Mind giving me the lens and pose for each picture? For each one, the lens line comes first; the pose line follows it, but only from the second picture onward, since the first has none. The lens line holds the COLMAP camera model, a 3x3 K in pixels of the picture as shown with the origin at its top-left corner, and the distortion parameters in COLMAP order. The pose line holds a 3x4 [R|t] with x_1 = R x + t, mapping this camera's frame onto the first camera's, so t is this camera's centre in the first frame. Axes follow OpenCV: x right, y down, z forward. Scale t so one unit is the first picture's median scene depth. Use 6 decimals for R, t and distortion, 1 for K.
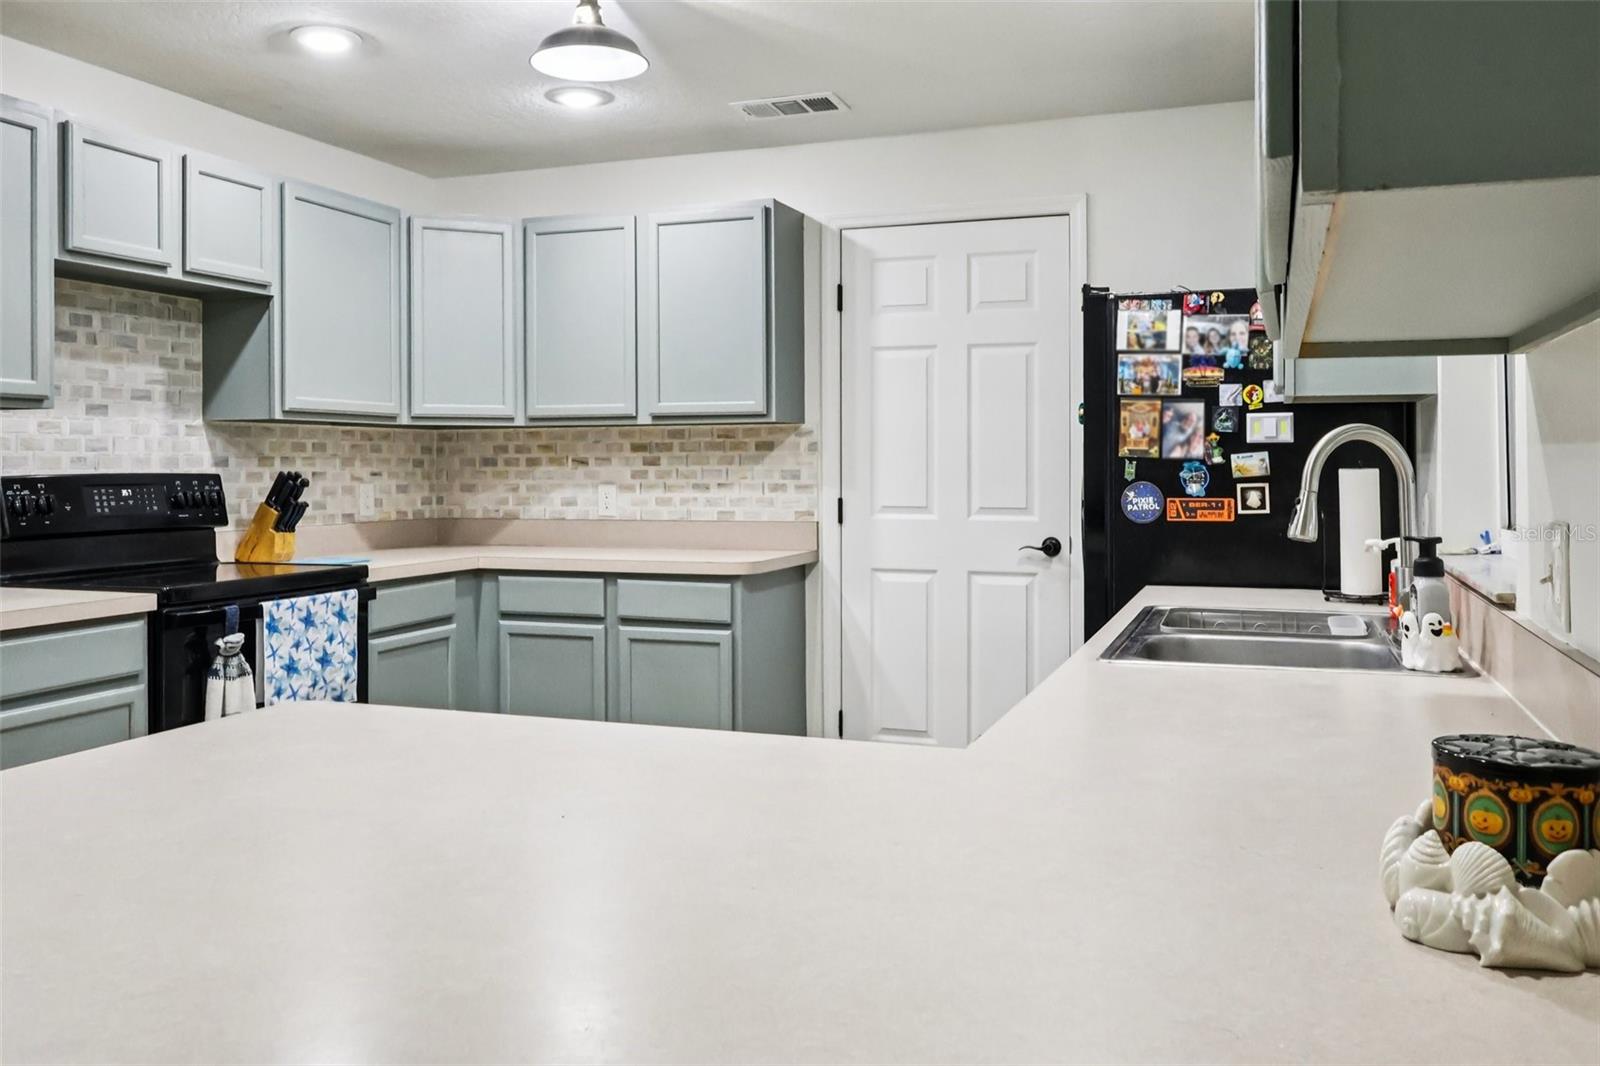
lens RADIAL K [[1302.3, 0, 799.2], [0, 1302.3, 453.3], [0, 0, 1]] dist [0.007562, -0.000344]
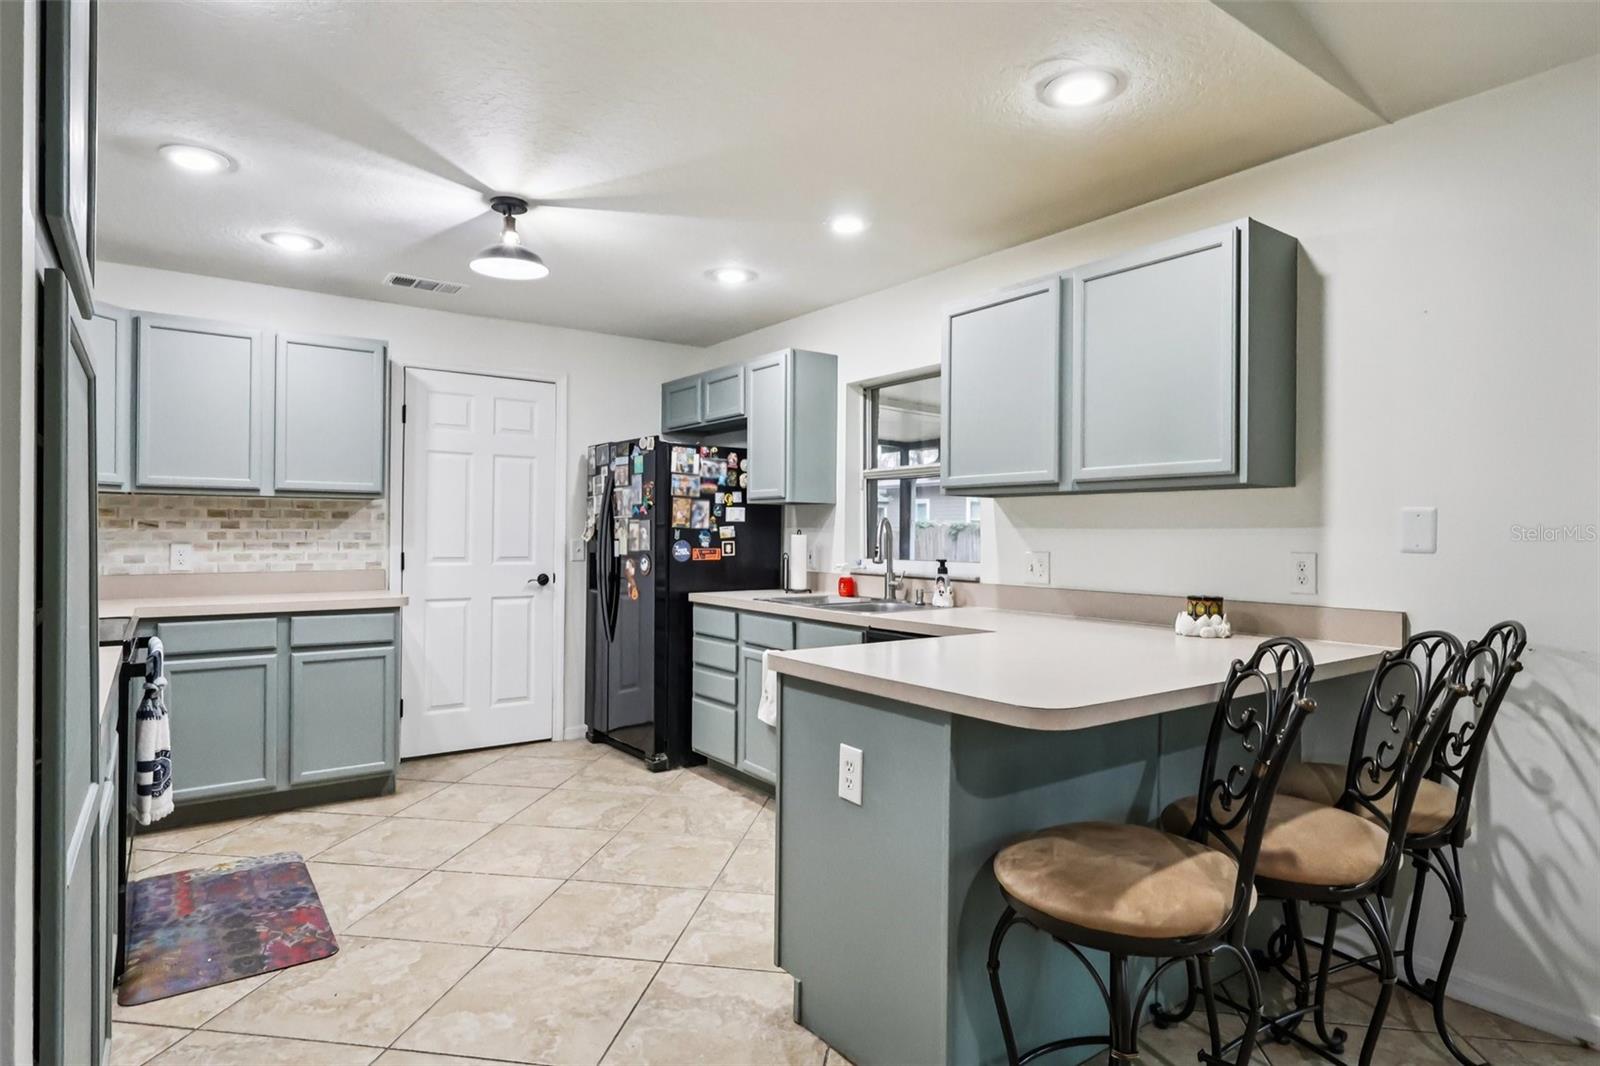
lens RADIAL K [[883.6, 0, 807.3], [0, 883.6, 532.4], [0, 0, 1]] dist [0.002079, -0.001141]
pose [[0.546726, 0.005799, 0.837291, -0.651944], [-0.015914, 0.999867, 0.003466, 0.002025], [-0.837160, -0.015219, 0.546746, 0.105366]]
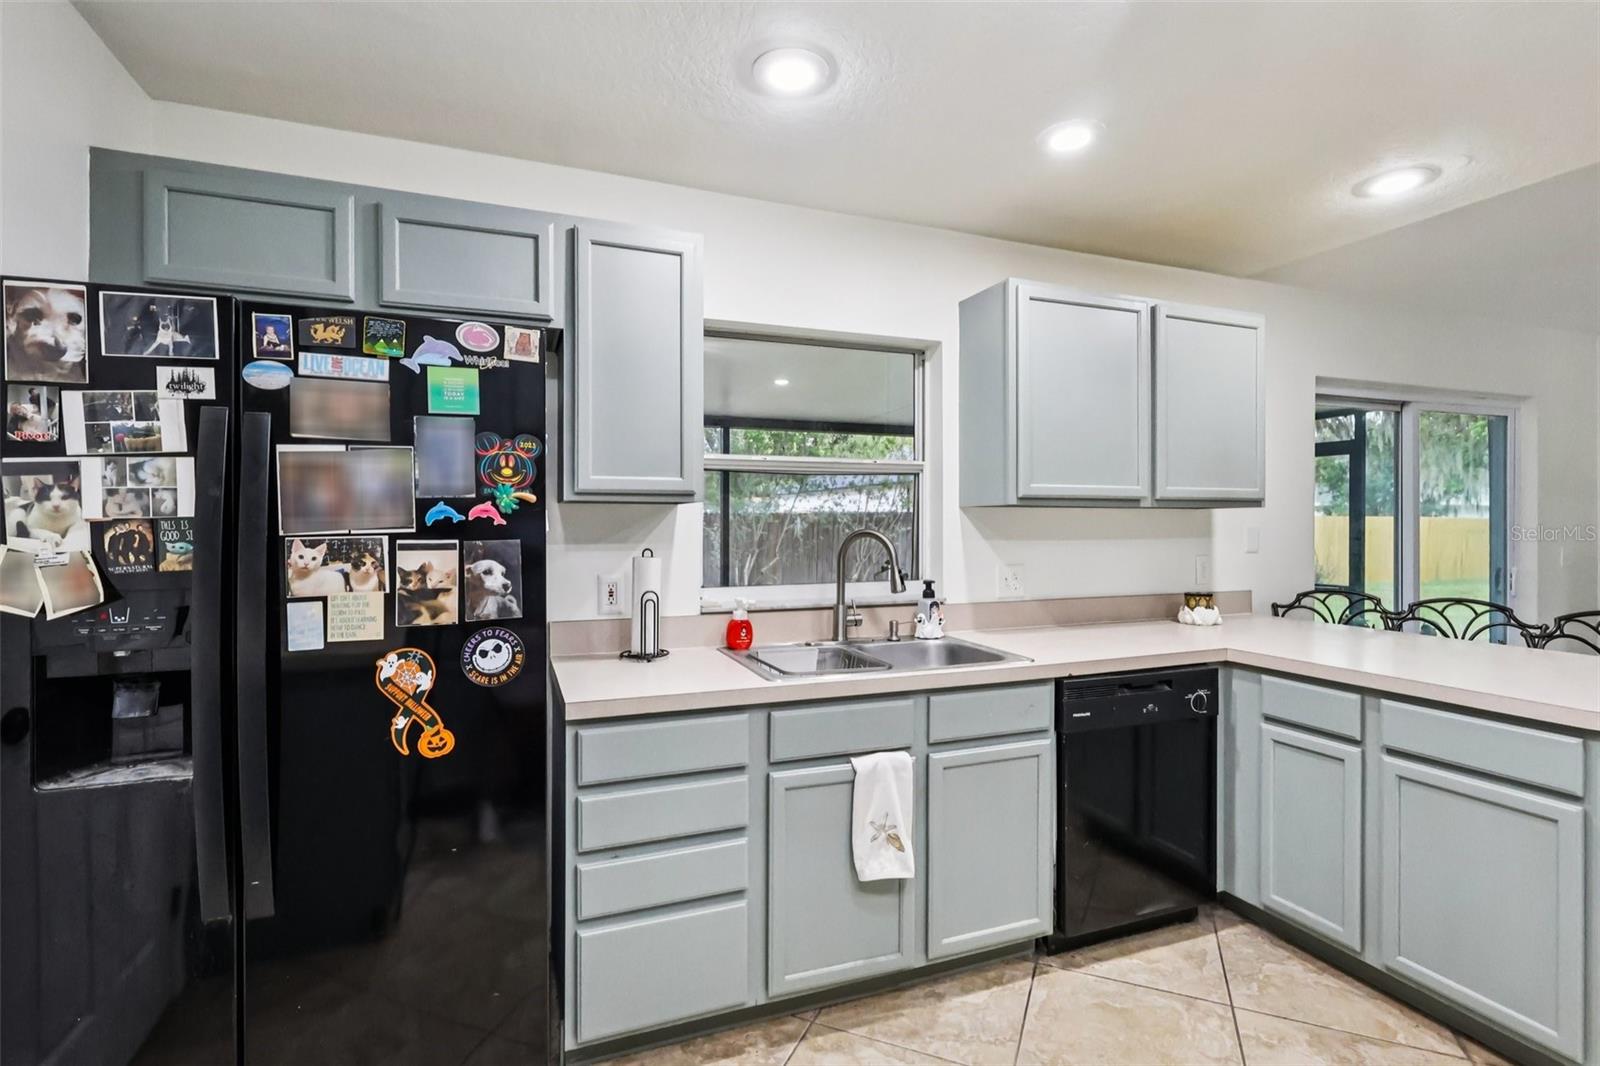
lens RADIAL K [[747.2, 0, 804.4], [0, 747.2, 530.7], [0, 0, 1]] dist [-0.003470, 0.002171]
pose [[-0.664537, -0.003881, 0.747246, -0.182838], [-0.004239, 0.999990, 0.001423, -0.012601], [-0.747244, -0.002222, -0.664547, 1.048174]]
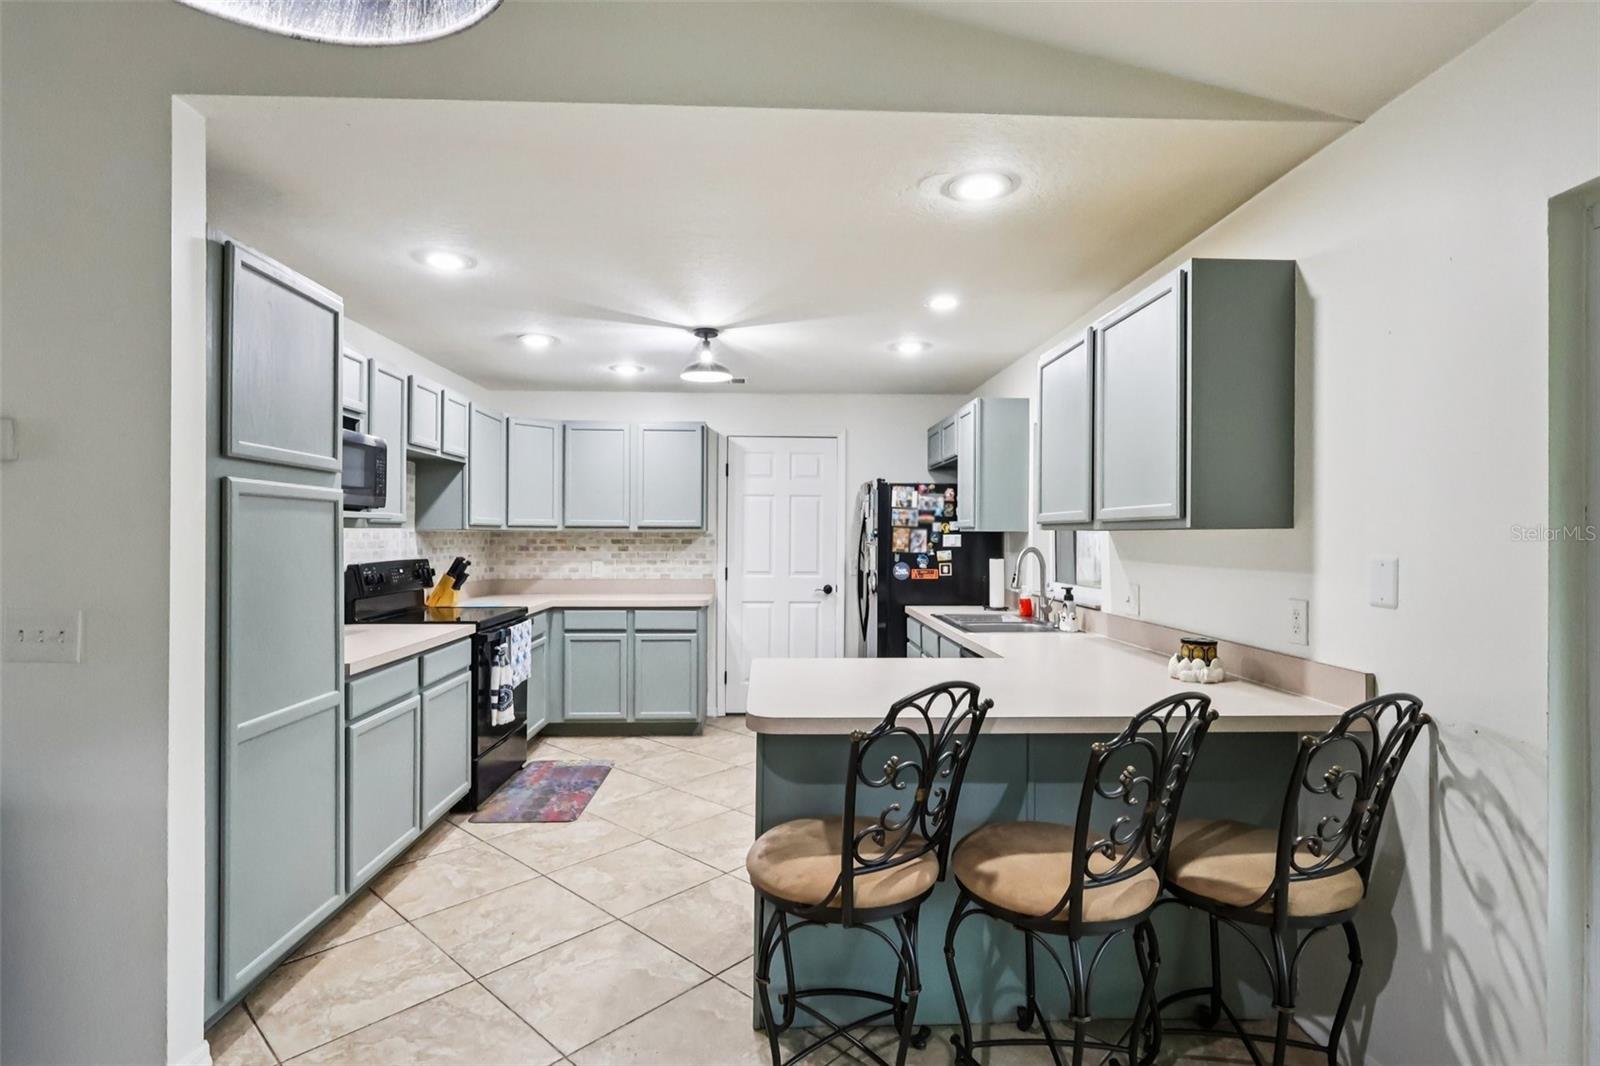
lens RADIAL K [[794.0, 0, 798.8], [0, 794.0, 531.4], [0, 0, 1]] dist [0.003142, -0.000159]
pose [[0.922248, 0.008203, 0.386511, -0.415257], [-0.010556, 0.999936, 0.003967, -0.034034], [-0.386454, -0.007738, 0.922276, -0.234468]]
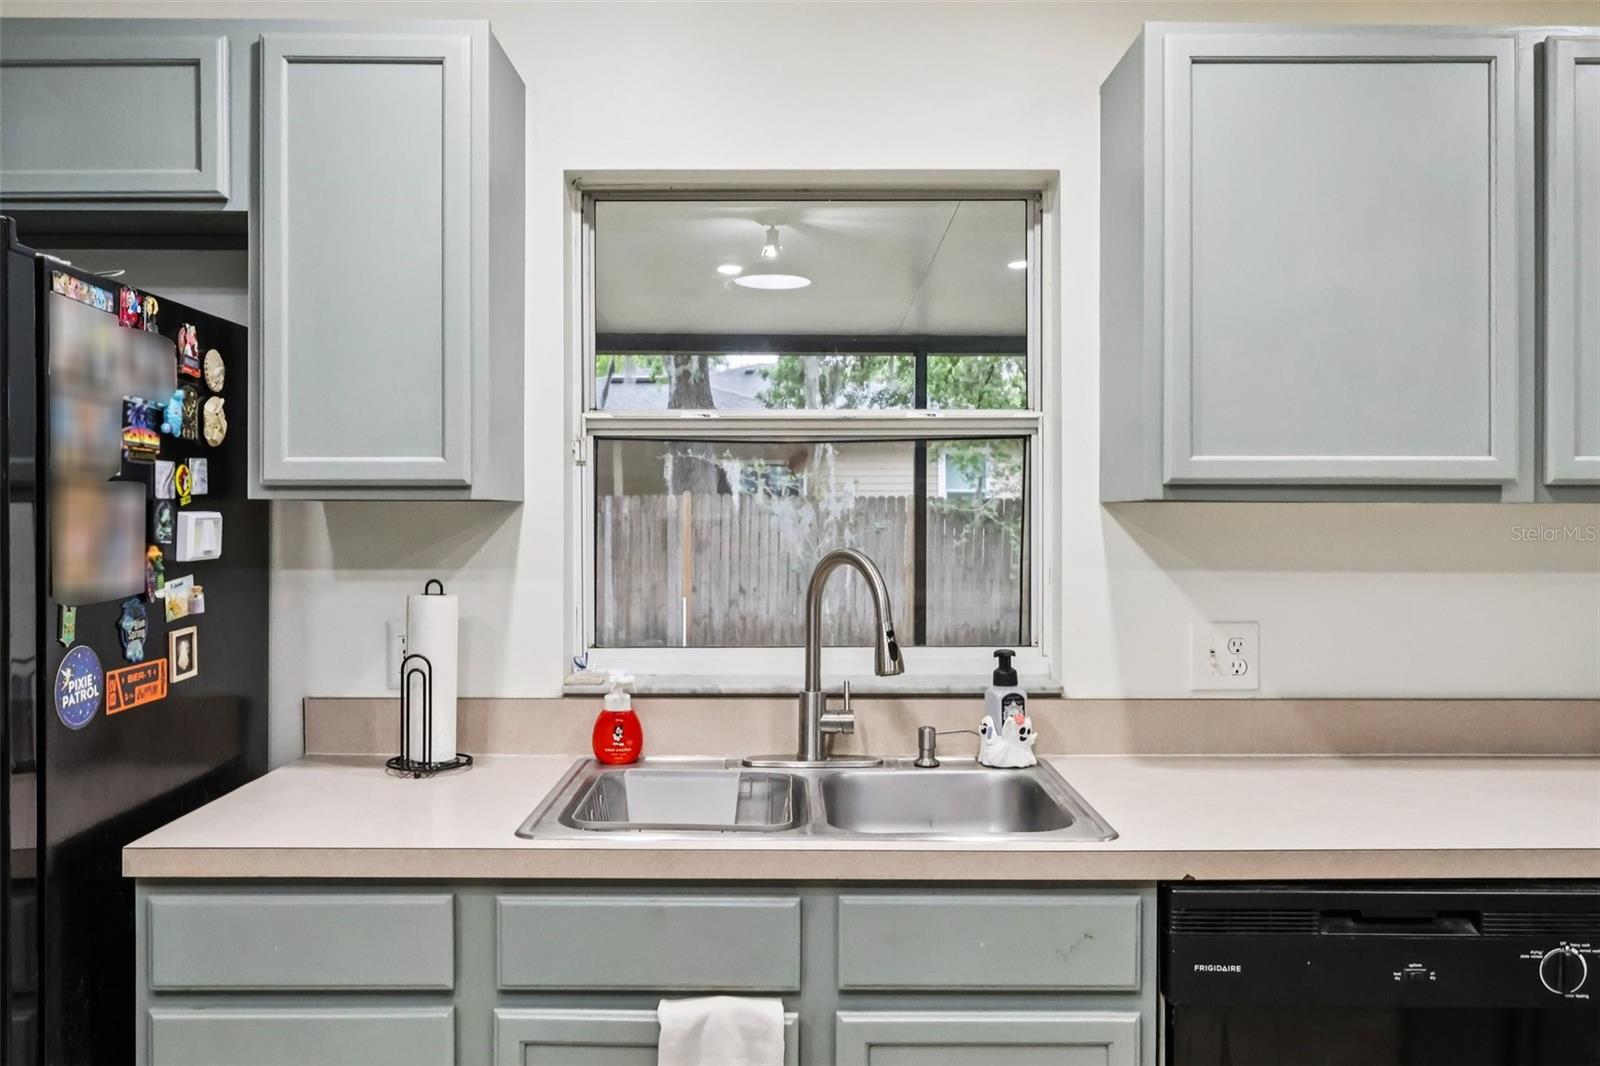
lens RADIAL K [[1250.5, 0, 806.7], [0, 1250.5, 521.4], [0, 0, 1]] dist [0.001552, -0.000049]
pose [[-0.355834, -0.003322, 0.934543, -0.249176], [-0.008687, 0.999962, 0.000247, -0.024812], [-0.934509, -0.008030, -0.355849, 0.799814]]
